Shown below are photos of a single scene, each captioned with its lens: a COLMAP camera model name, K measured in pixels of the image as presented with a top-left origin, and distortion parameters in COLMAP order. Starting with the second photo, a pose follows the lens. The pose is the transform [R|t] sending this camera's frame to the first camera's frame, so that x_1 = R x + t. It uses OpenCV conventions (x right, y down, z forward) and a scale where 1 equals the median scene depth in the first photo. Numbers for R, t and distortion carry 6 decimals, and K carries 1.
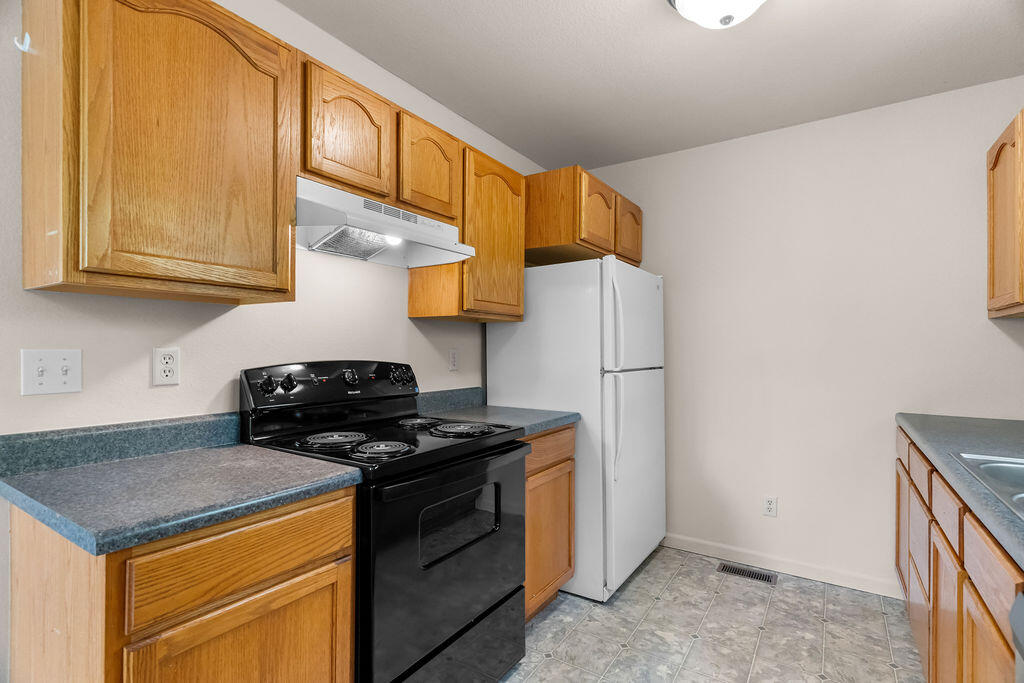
lens RADIAL K [[487.0, 0, 511.8], [0, 487.0, 350.1], [0, 0, 1]] dist [-0.000083, 0.000116]
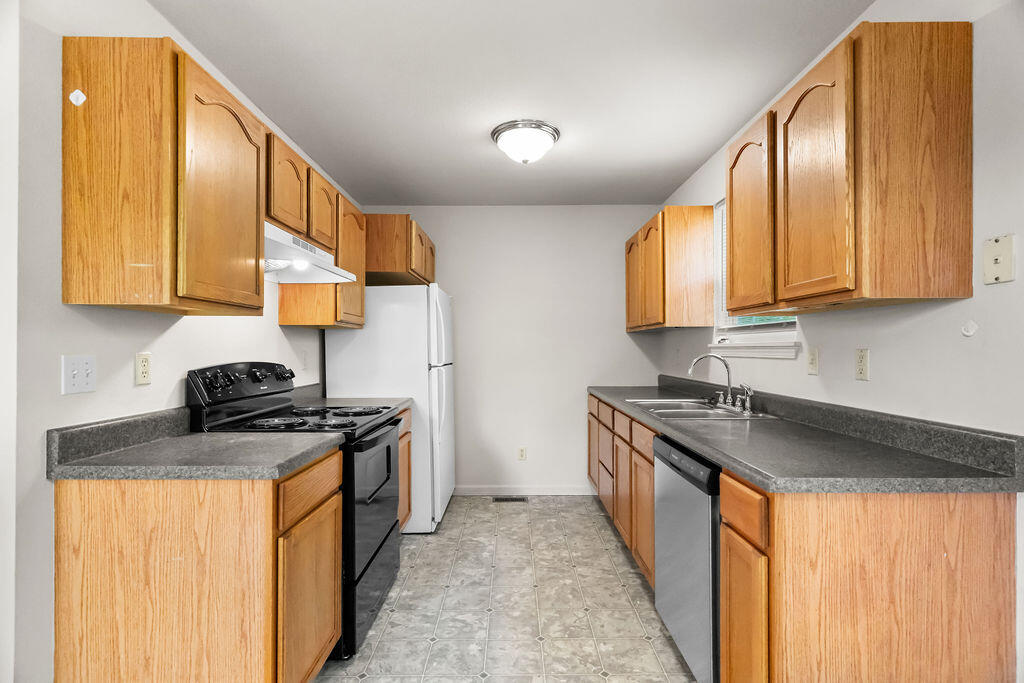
lens RADIAL K [[487.0, 0, 511.8], [0, 487.0, 350.1], [0, 0, 1]] dist [-0.000083, 0.000116]
pose [[0.834081, -0.007273, 0.551594, -0.407583], [0.007647, 0.999969, 0.001623, -0.003929], [-0.551589, 0.002865, 0.834111, -0.304953]]
